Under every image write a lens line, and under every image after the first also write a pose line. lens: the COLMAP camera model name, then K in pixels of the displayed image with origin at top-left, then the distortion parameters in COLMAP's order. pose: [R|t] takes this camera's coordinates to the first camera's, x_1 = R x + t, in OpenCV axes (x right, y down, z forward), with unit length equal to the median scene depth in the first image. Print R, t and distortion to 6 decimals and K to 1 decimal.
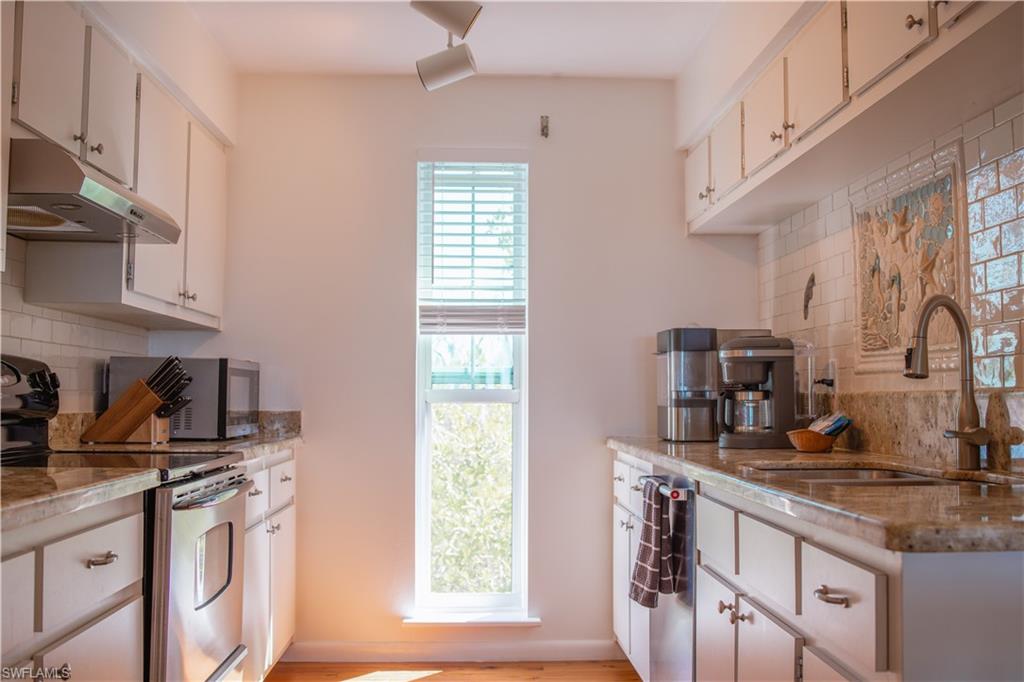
lens RADIAL K [[1058.0, 0, 512.0], [0, 1058.0, 341.0], [0, 0, 1]] dist [-0.064509, 0.045202]
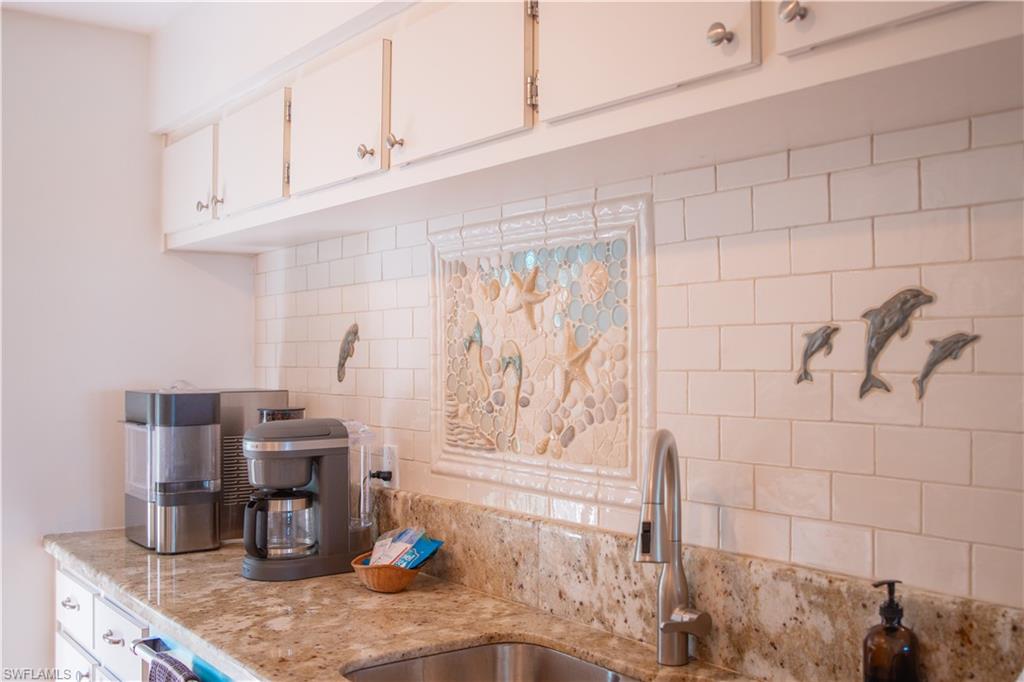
lens RADIAL K [[1058.0, 0, 512.0], [0, 1058.0, 341.0], [0, 0, 1]] dist [-0.064509, 0.045202]
pose [[0.834057, 0.003712, 0.551666, -0.043536], [-0.025339, 0.999180, 0.031585, -0.088135], [-0.551097, -0.040322, 0.833467, 0.341545]]
